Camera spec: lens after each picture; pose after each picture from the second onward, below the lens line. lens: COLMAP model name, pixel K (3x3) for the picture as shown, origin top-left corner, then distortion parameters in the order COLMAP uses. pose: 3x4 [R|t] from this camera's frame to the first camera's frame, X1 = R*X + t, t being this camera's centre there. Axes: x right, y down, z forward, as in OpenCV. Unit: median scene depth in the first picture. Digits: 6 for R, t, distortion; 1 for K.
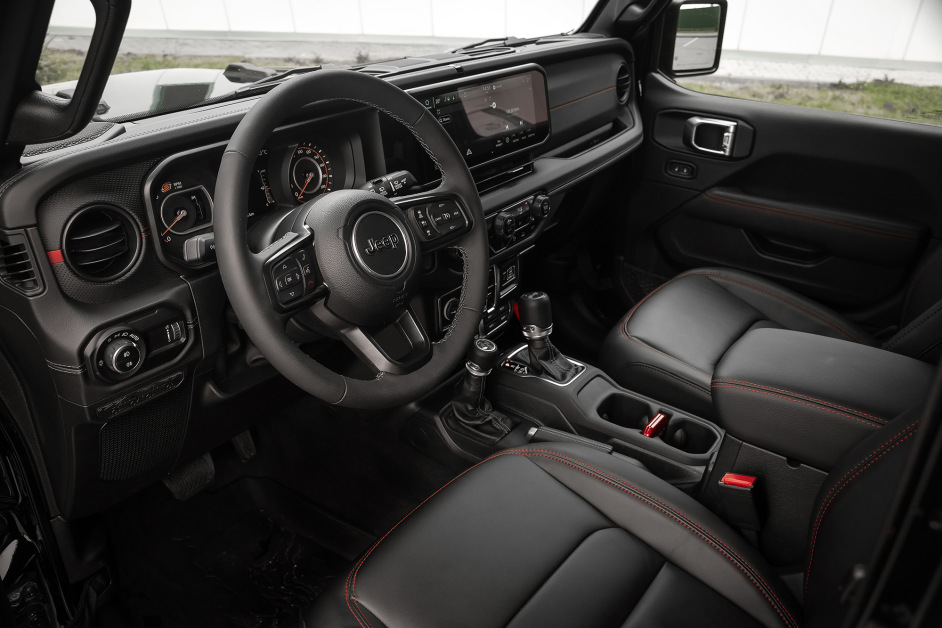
lens RADIAL K [[751.0, 0, 489.3], [0, 751.0, 323.4], [0, 0, 1]] dist [0.005222, 0.002915]
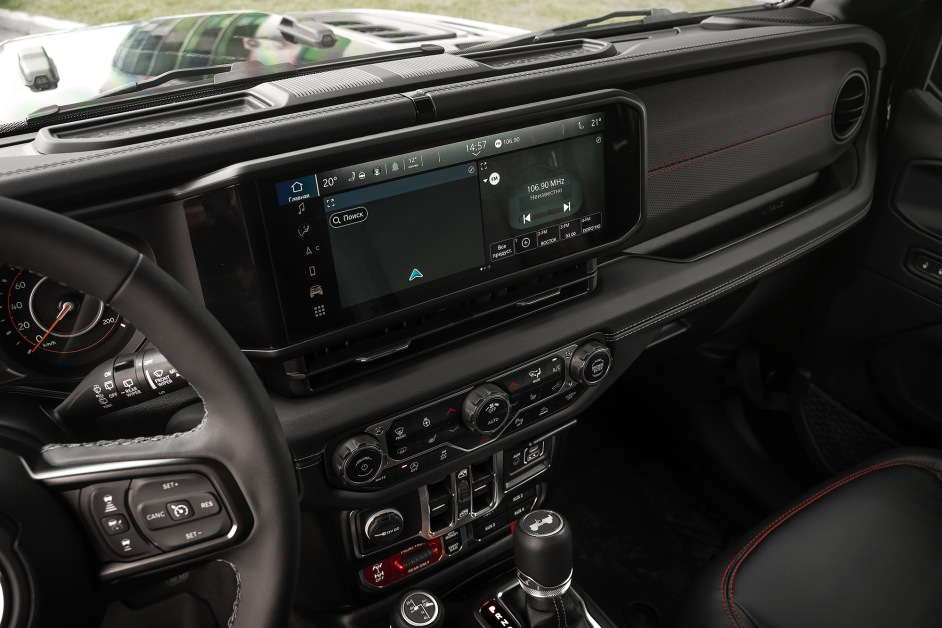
lens RADIAL K [[773.7, 0, 492.6], [0, 773.7, 340.7], [0, 0, 1]] dist [-0.058276, 0.006462]
pose [[0.938879, 0.195827, -0.283122, 0.155959], [-0.162913, 0.977264, 0.135697, -0.235047], [0.303258, -0.081279, 0.949436, 0.469492]]
